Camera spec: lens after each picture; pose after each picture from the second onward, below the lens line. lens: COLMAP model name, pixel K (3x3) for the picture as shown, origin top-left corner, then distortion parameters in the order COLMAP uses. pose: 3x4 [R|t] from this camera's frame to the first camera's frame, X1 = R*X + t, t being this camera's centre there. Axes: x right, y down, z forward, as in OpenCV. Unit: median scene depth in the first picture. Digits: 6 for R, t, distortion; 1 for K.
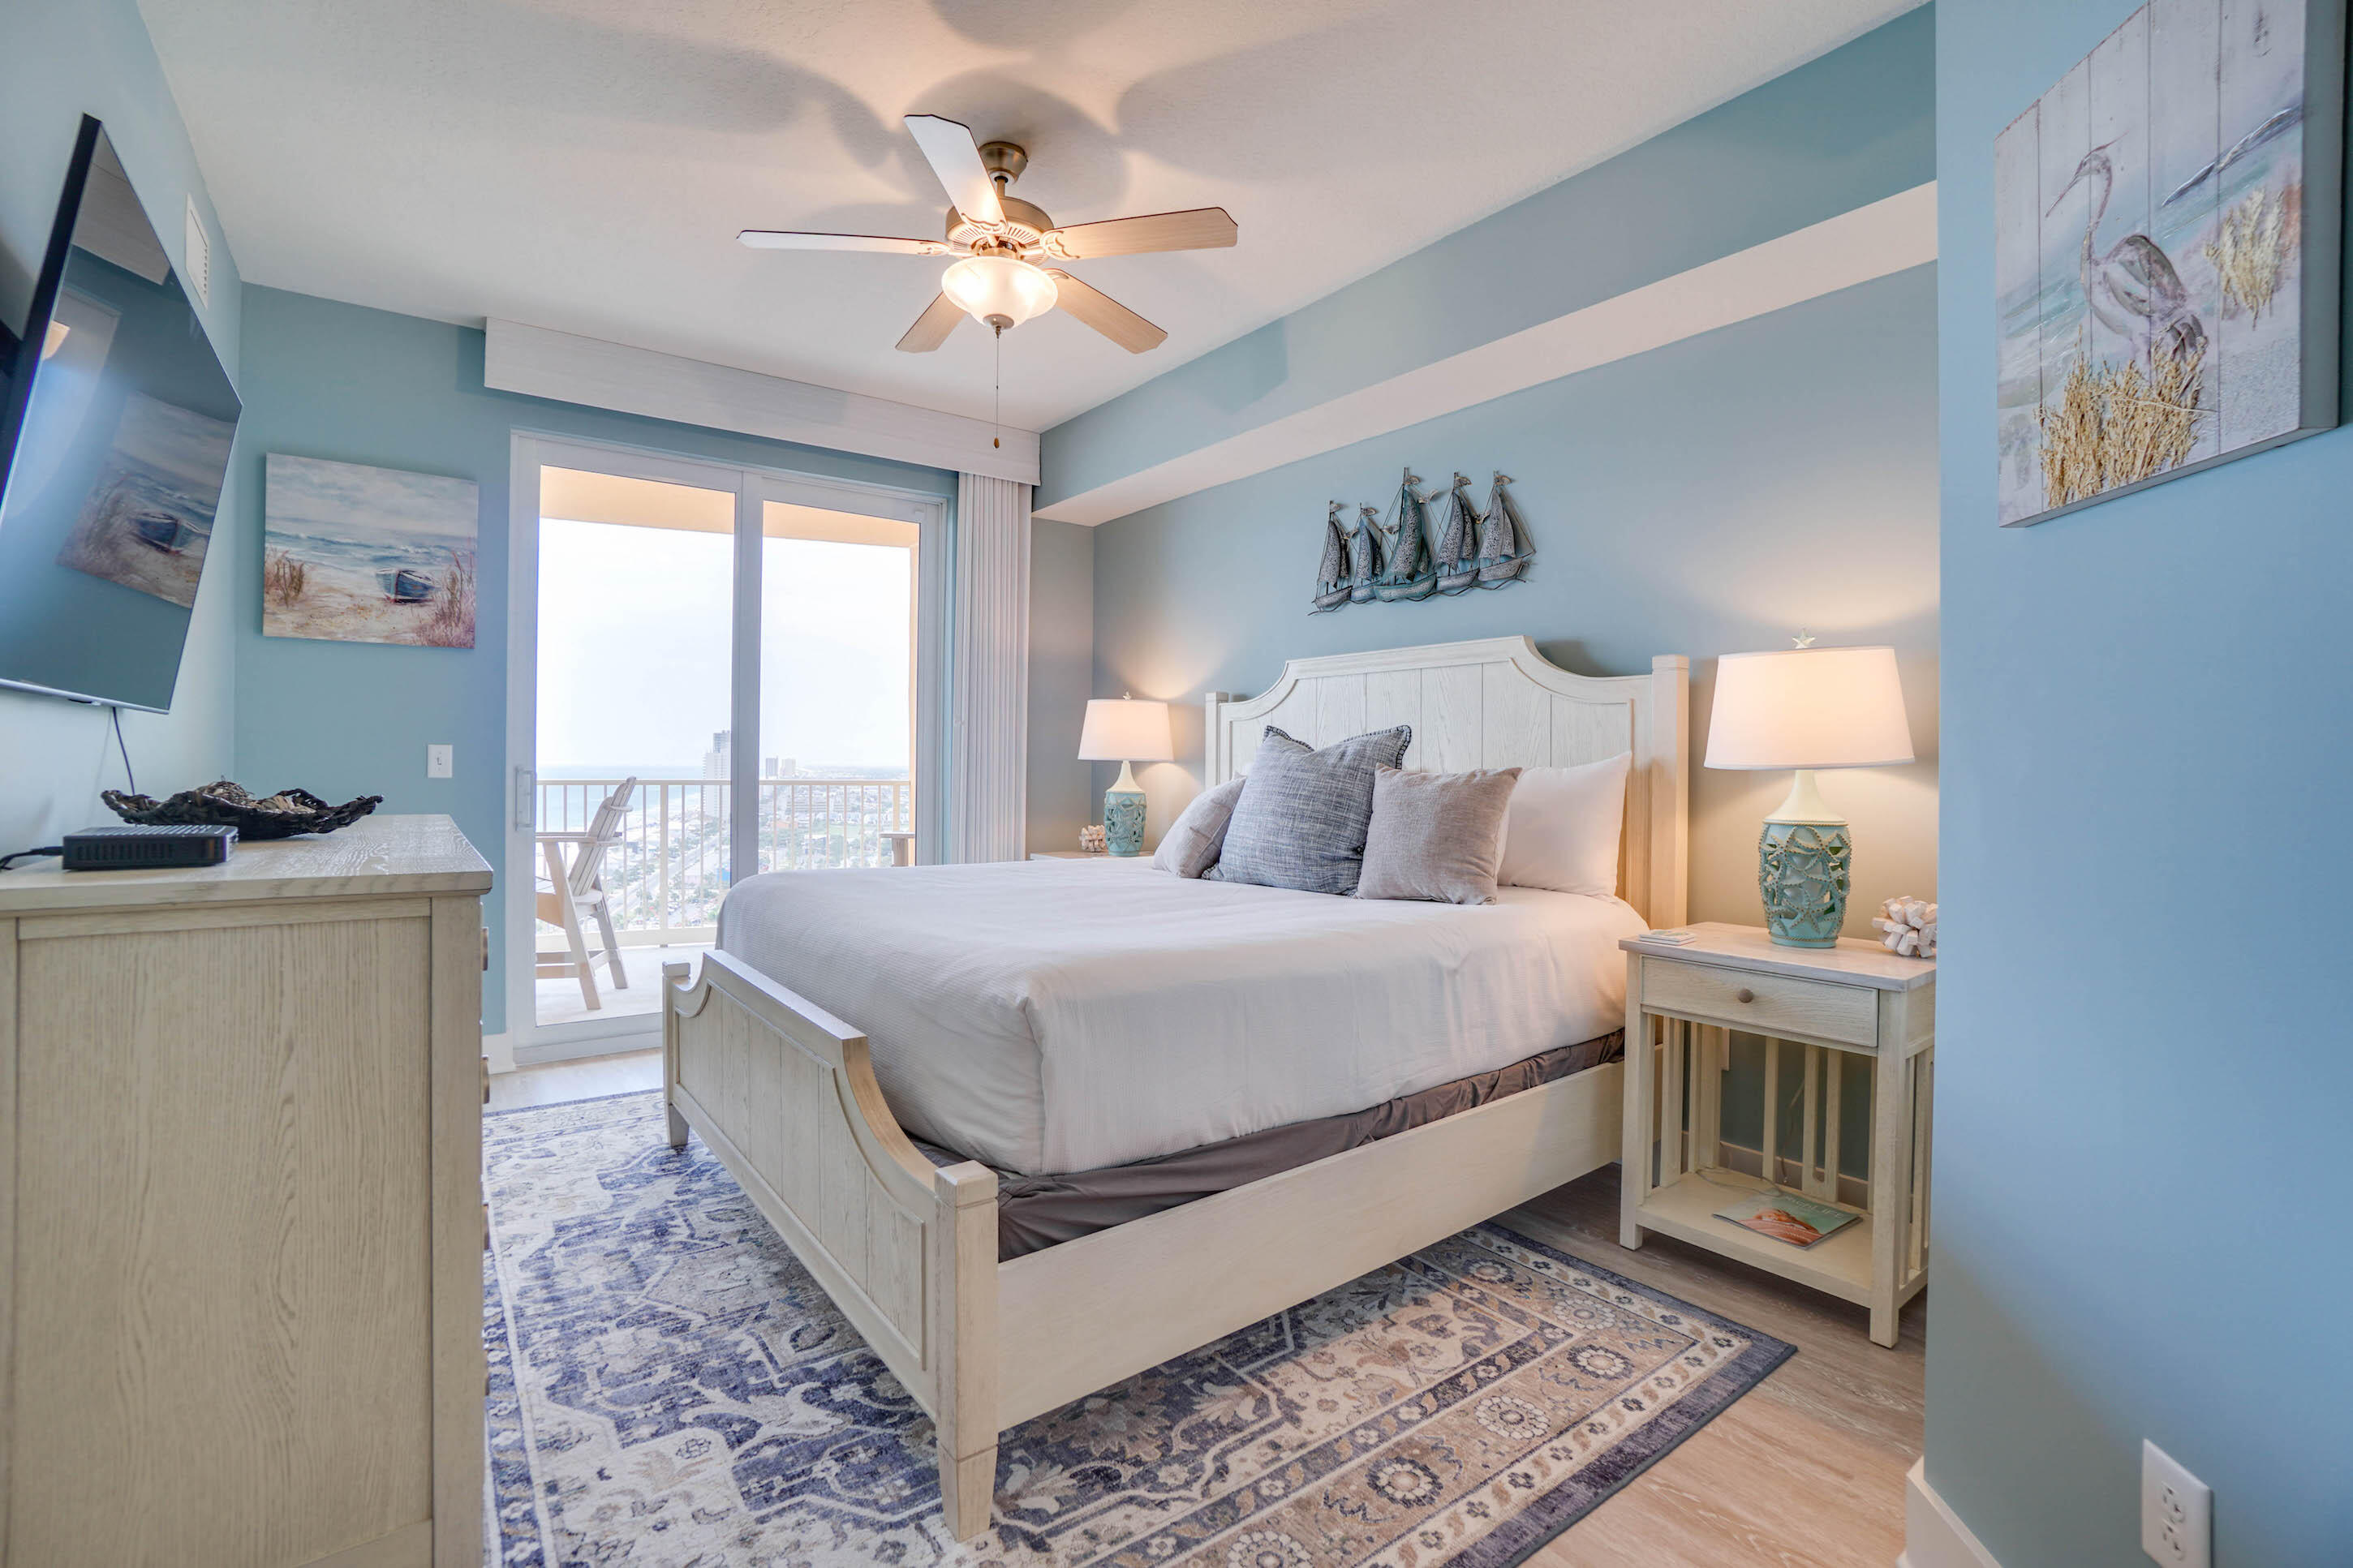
lens RADIAL K [[1028.7, 0, 1176.5], [0, 1028.7, 784.0], [0, 0, 1]] dist [-0.000730, -0.000050]
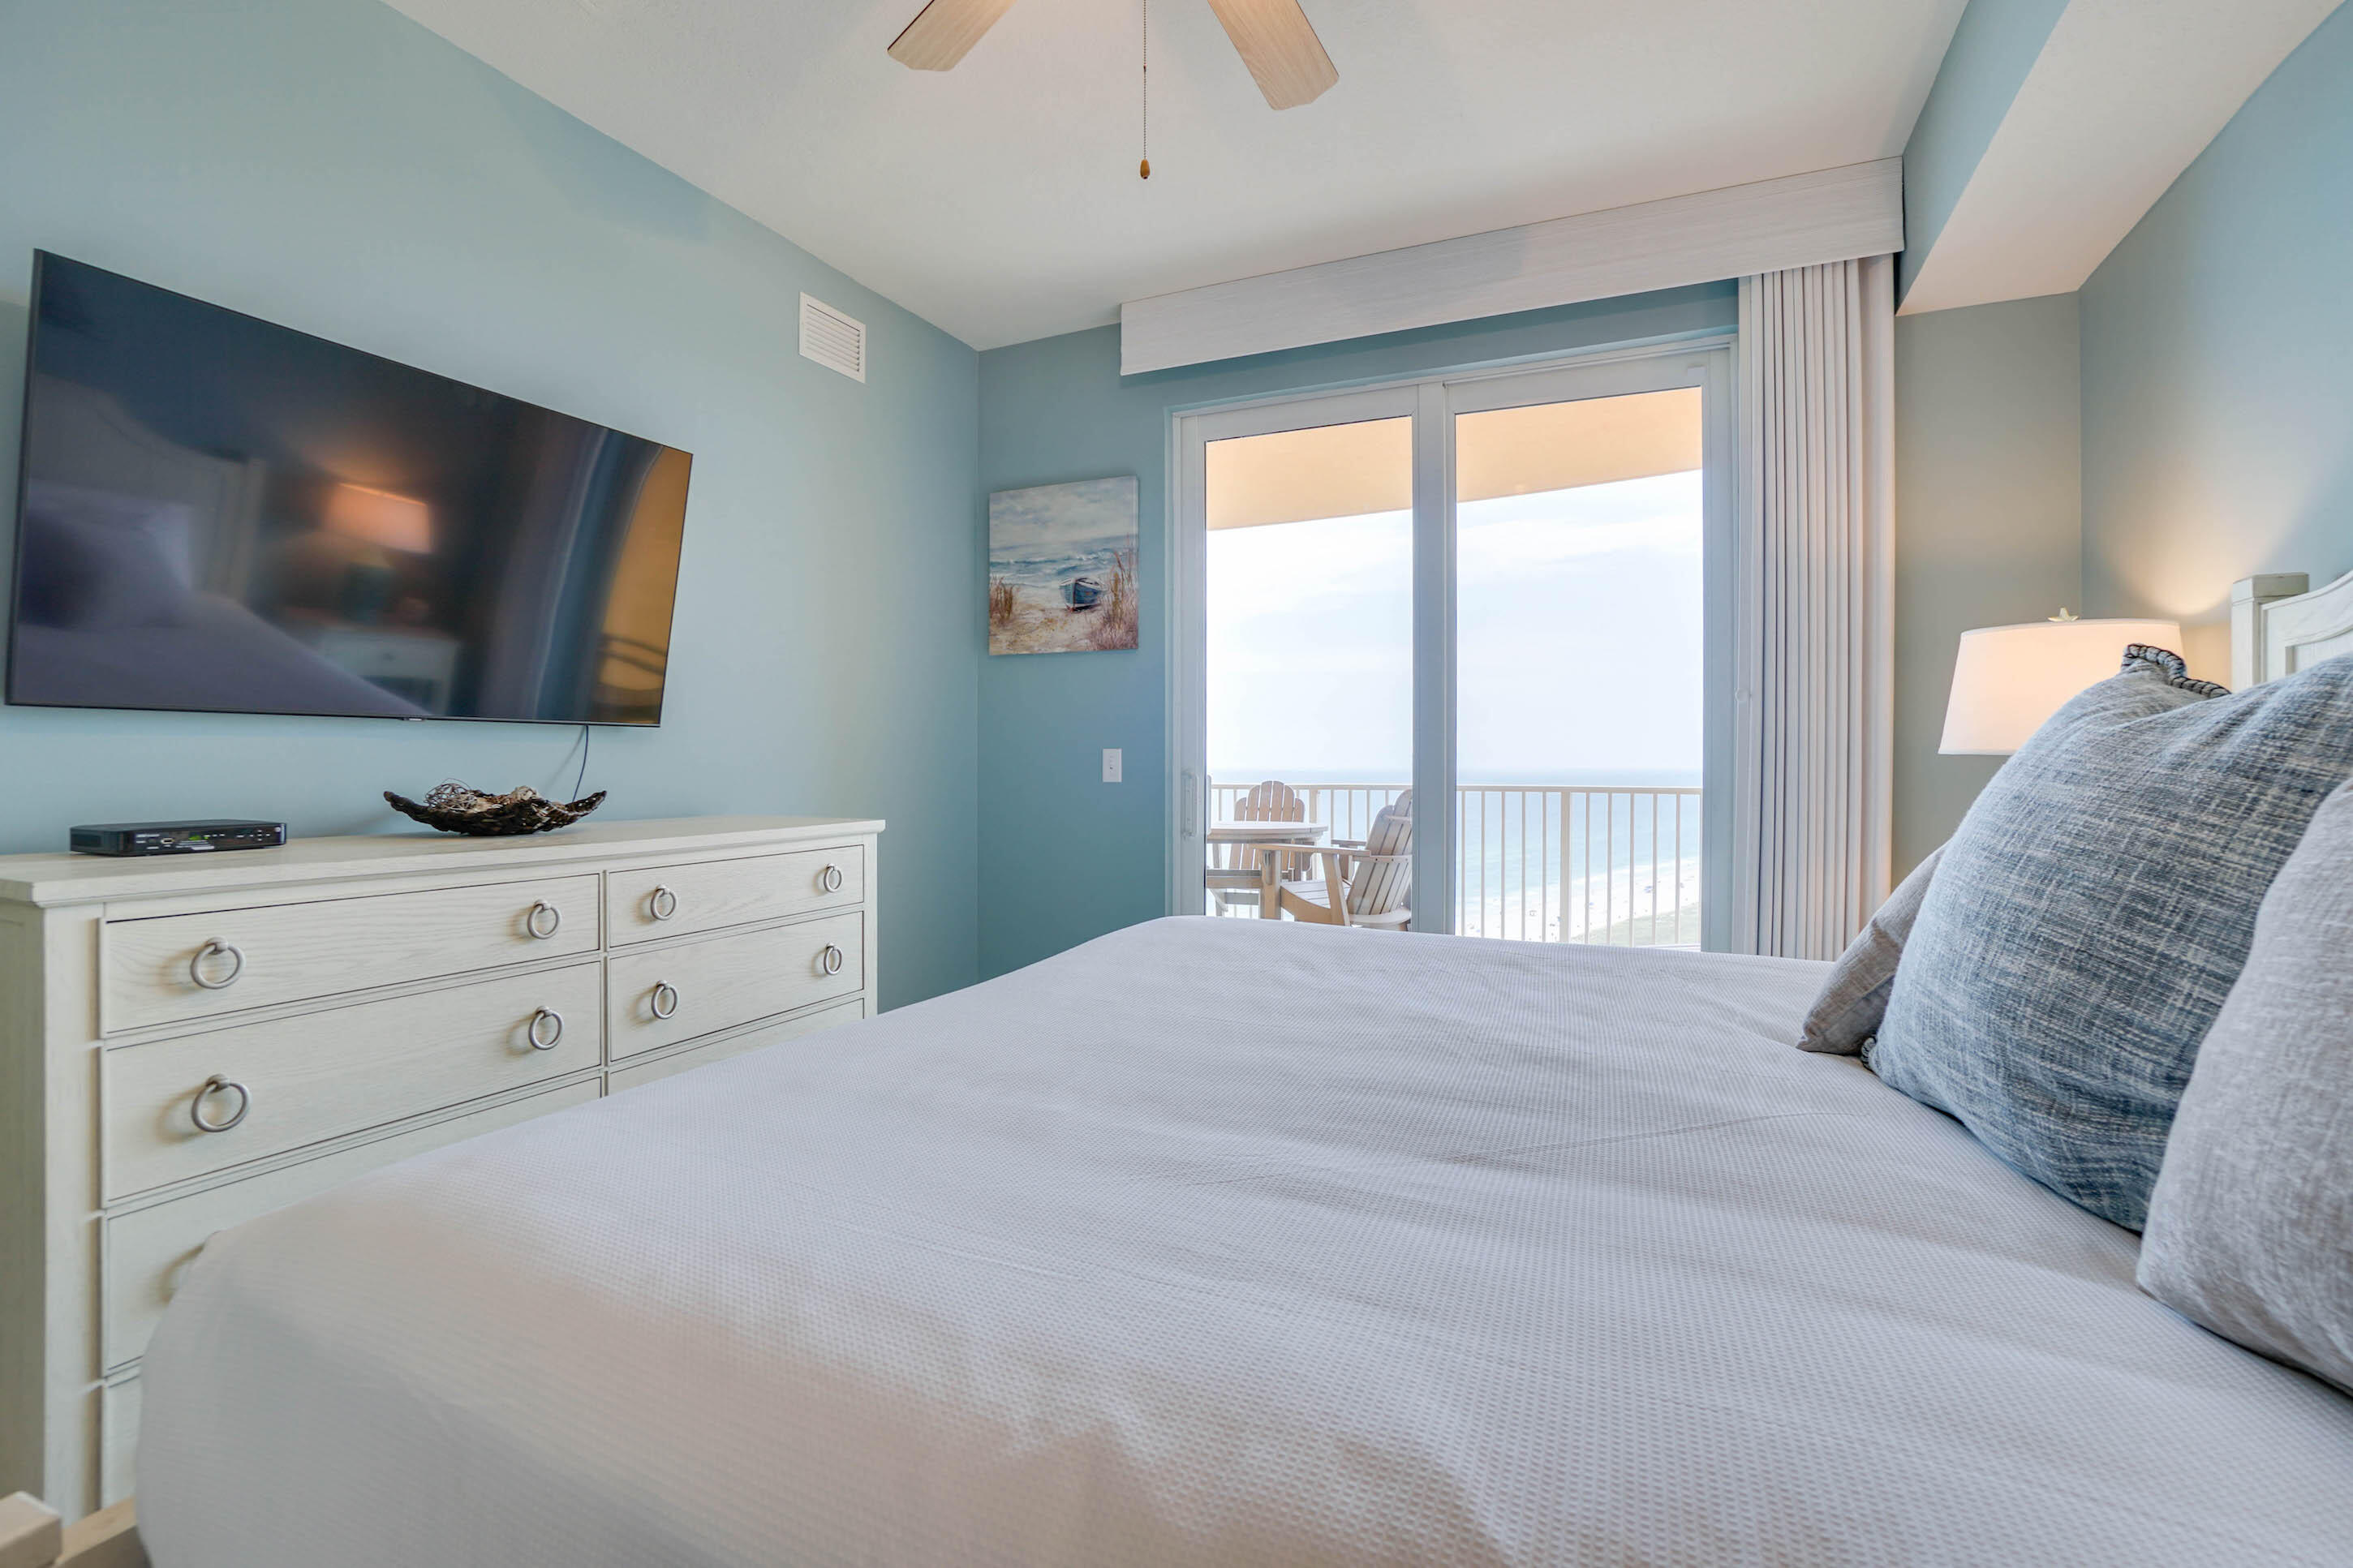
lens RADIAL K [[1099.3, 0, 1165.0], [0, 1099.3, 759.5], [0, 0, 1]] dist [-0.023241, 0.000273]
pose [[0.485229, -0.010483, -0.874324, 0.244012], [-0.011520, 0.999765, -0.018380, -0.009165], [0.874311, 0.018990, 0.484994, 0.550773]]
